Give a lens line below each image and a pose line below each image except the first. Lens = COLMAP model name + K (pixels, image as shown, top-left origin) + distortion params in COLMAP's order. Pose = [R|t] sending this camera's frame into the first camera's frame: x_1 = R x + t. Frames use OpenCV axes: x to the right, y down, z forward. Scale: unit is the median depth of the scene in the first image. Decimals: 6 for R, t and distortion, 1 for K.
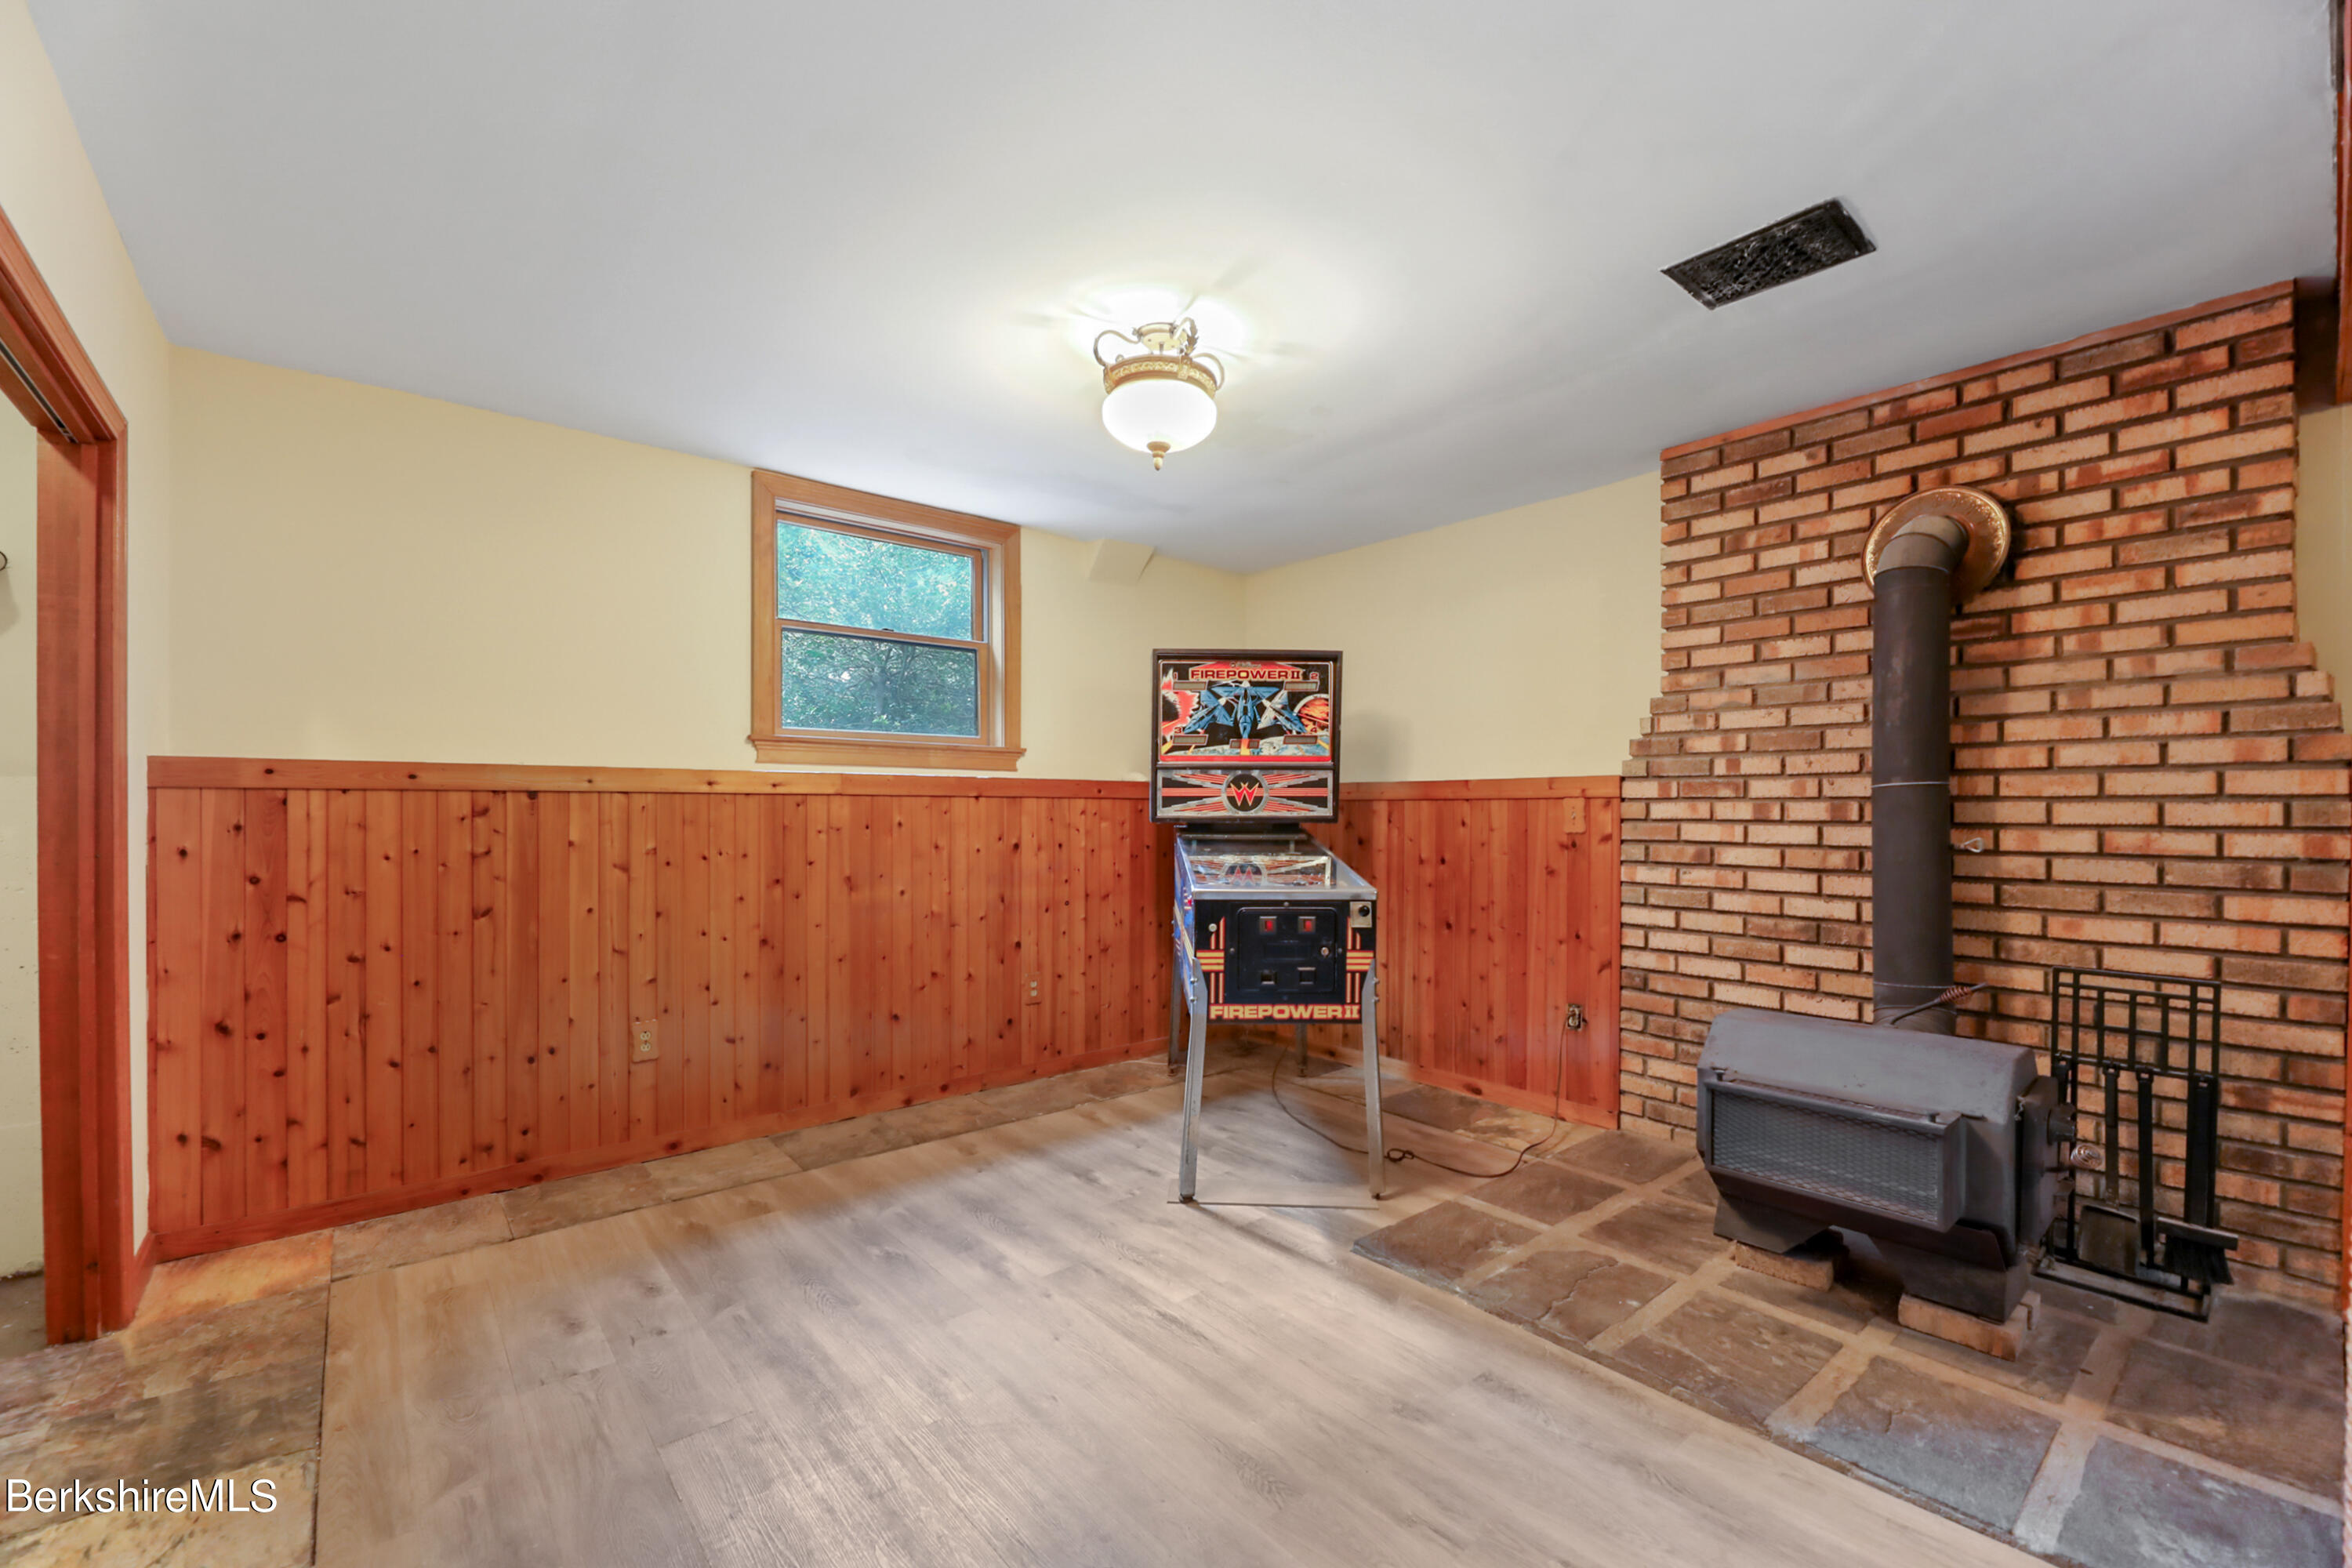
lens RADIAL K [[964.2, 0, 1158.2], [0, 964.2, 817.0], [0, 0, 1]] dist [0.001847, -0.003696]
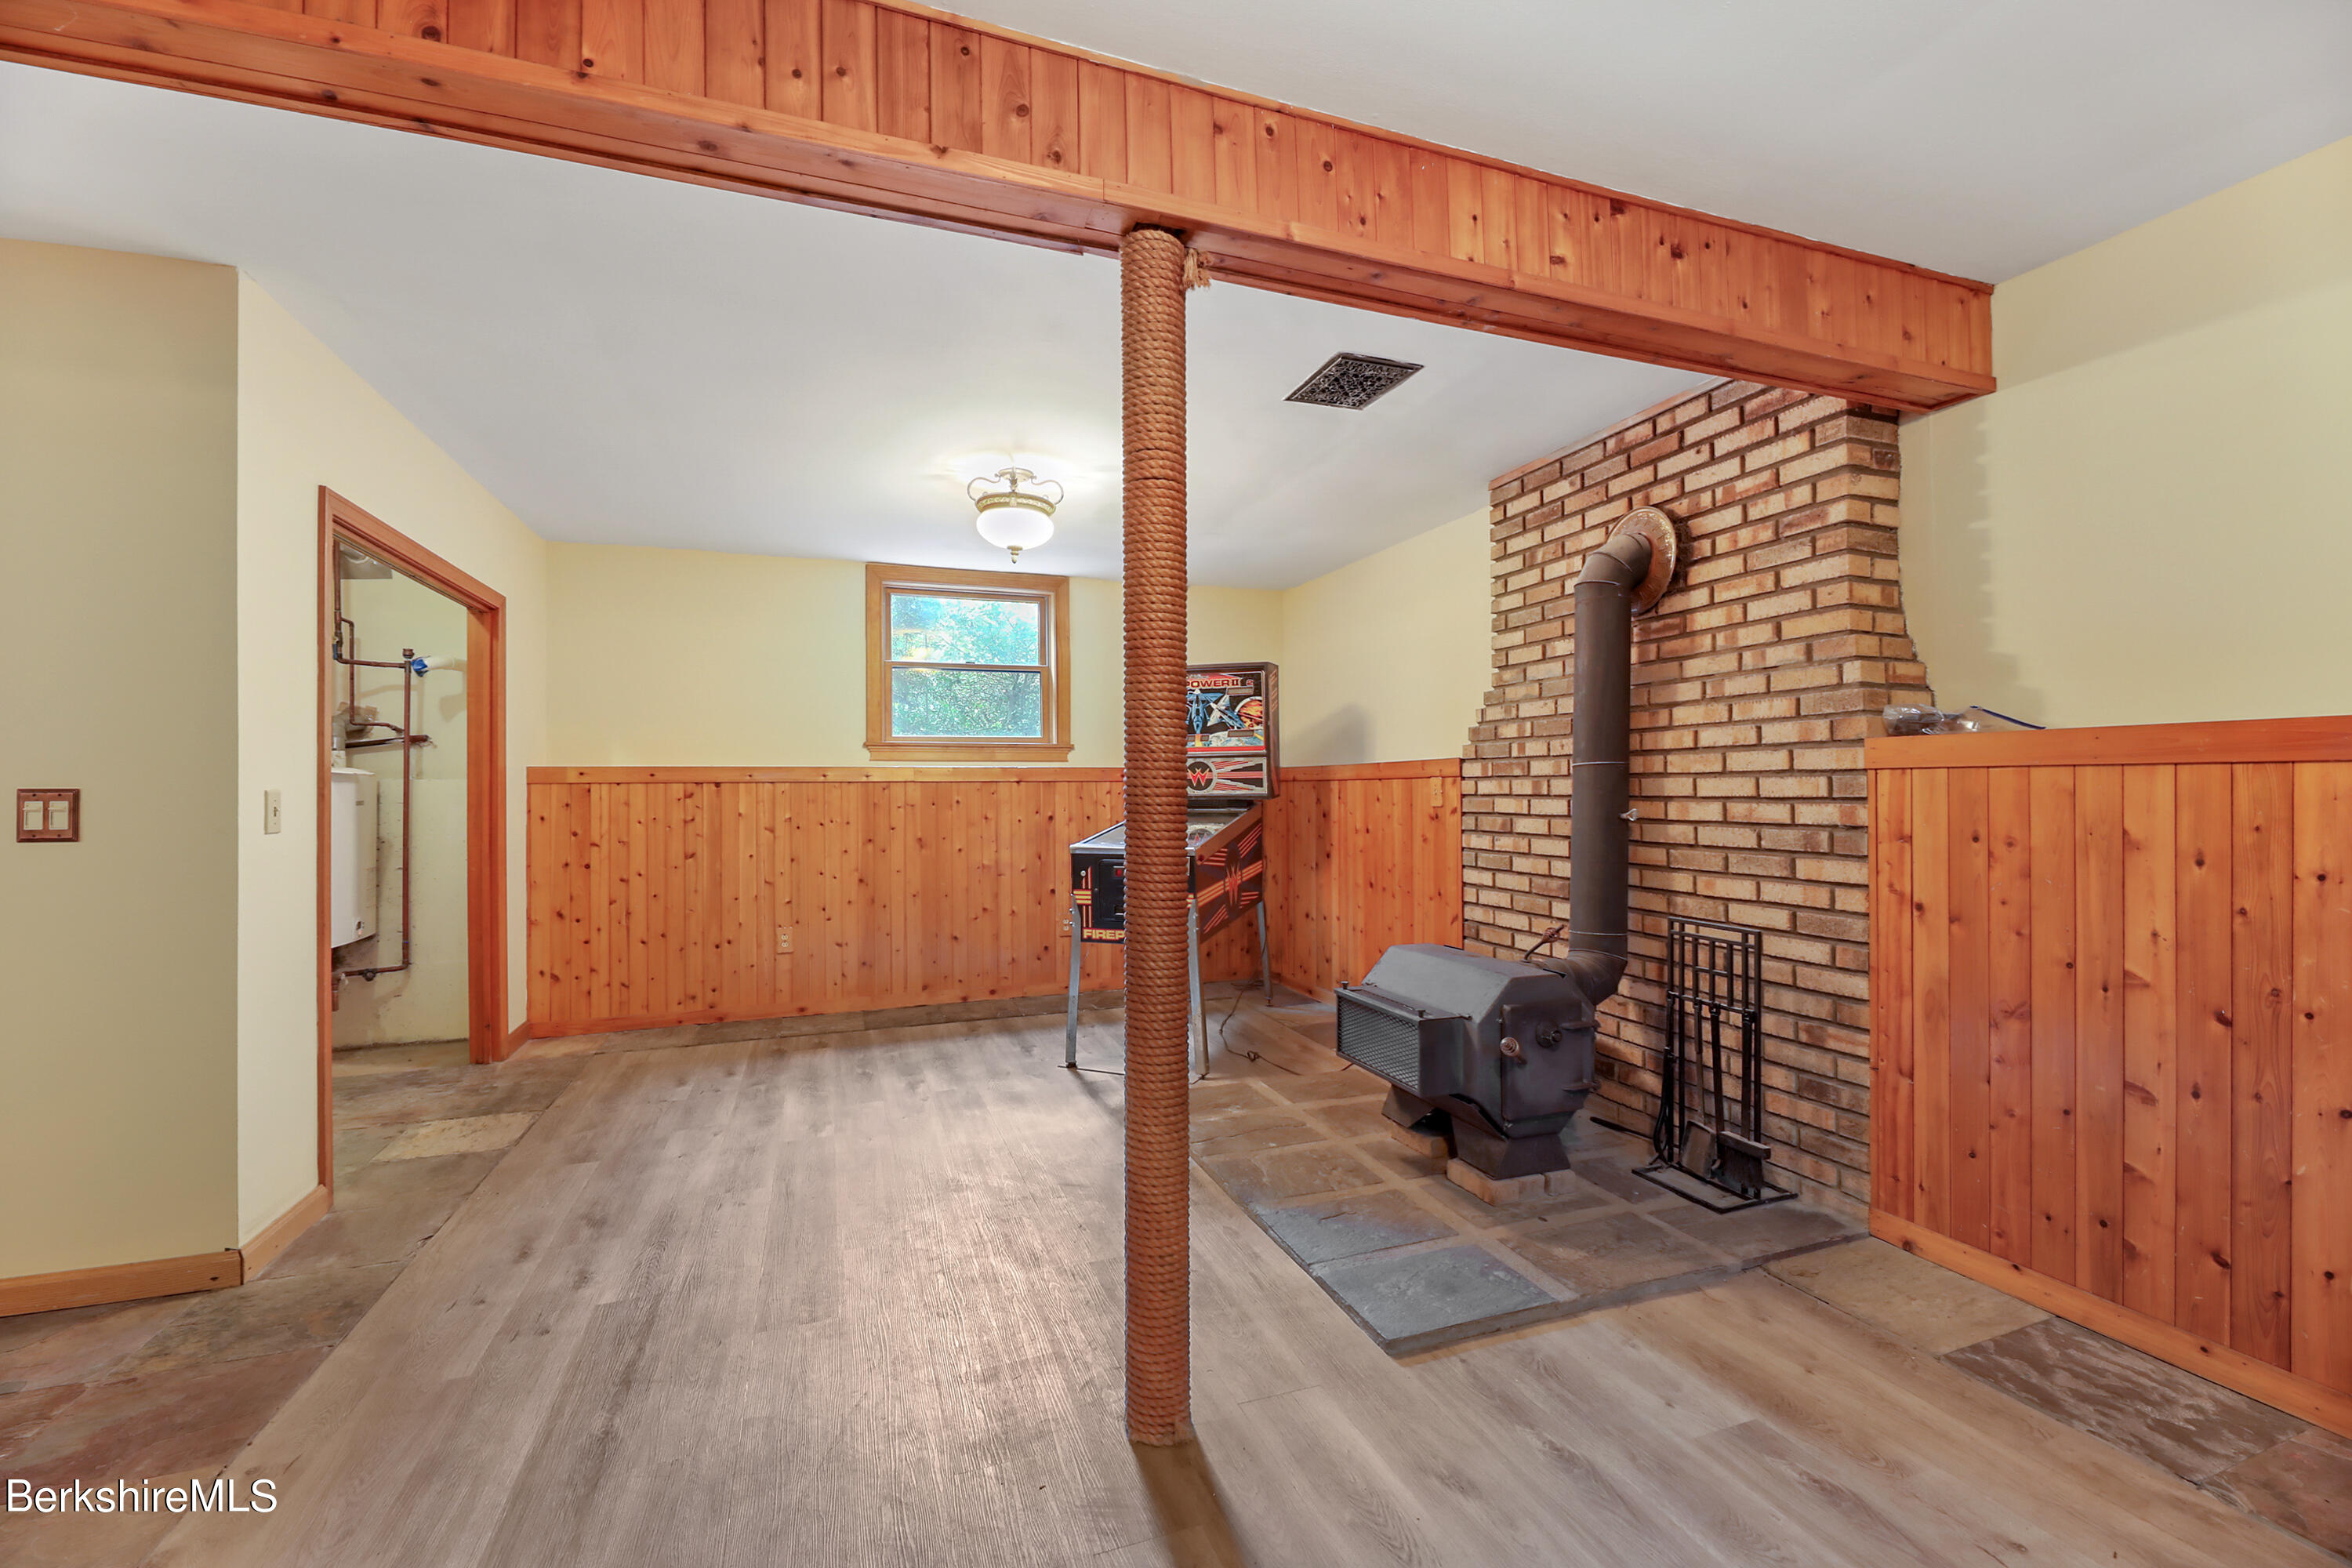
lens RADIAL K [[964.2, 0, 1182.9], [0, 964.2, 785.7], [0, 0, 1]] dist [0.001847, -0.003696]
pose [[0.938812, -0.010498, -0.344270, 0.678811], [0.006679, 0.999902, -0.012276, 0.004098], [0.344366, 0.009226, 0.938790, -0.277005]]
